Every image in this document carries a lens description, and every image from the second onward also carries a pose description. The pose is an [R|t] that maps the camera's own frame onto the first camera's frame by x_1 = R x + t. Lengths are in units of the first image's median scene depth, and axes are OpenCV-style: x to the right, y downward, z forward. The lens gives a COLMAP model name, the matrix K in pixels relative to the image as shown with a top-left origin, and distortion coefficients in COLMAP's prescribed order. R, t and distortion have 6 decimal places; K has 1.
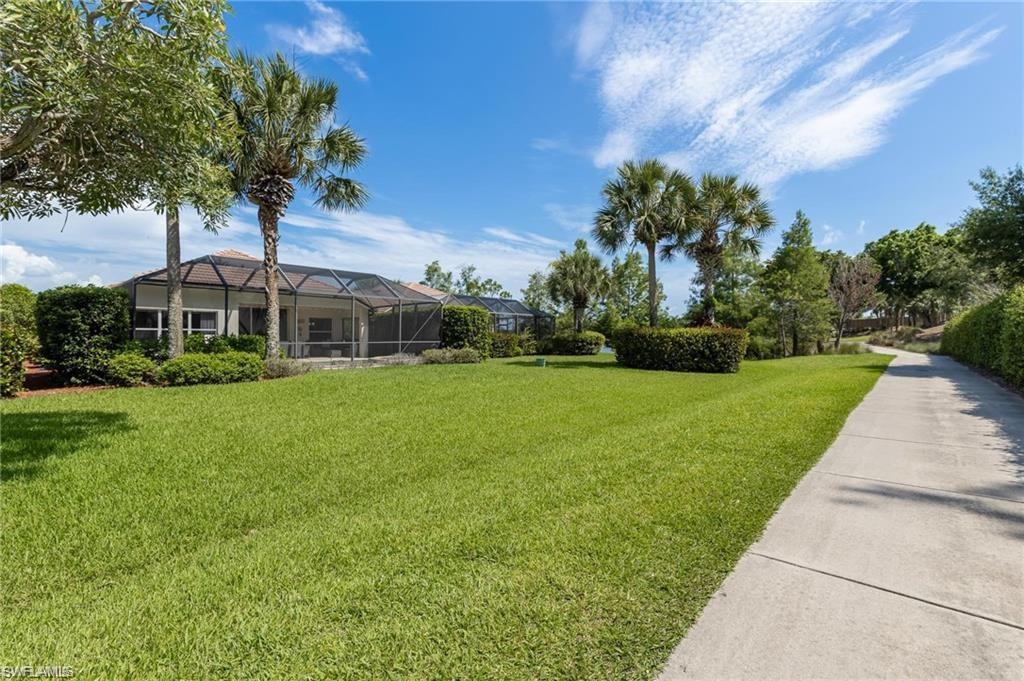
lens RADIAL K [[446.7, 0, 512.0], [0, 446.7, 340.5], [0, 0, 1]] dist [0.000601, 0.000068]
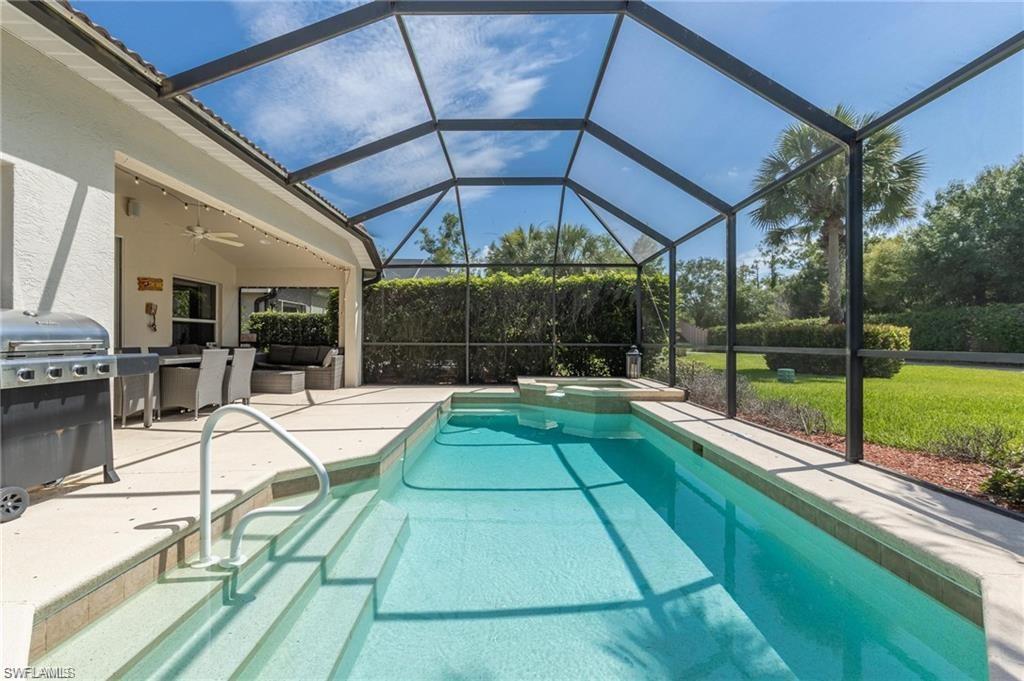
lens RADIAL K [[442.3, 0, 514.3], [0, 442.3, 341.6], [0, 0, 1]] dist [0.003570, 0.000301]
pose [[0.728806, 0.000112, 0.684721, -0.525482], [0.000937, 0.999999, -0.001160, -0.002349], [-0.684720, 0.001487, 0.728805, 0.635065]]
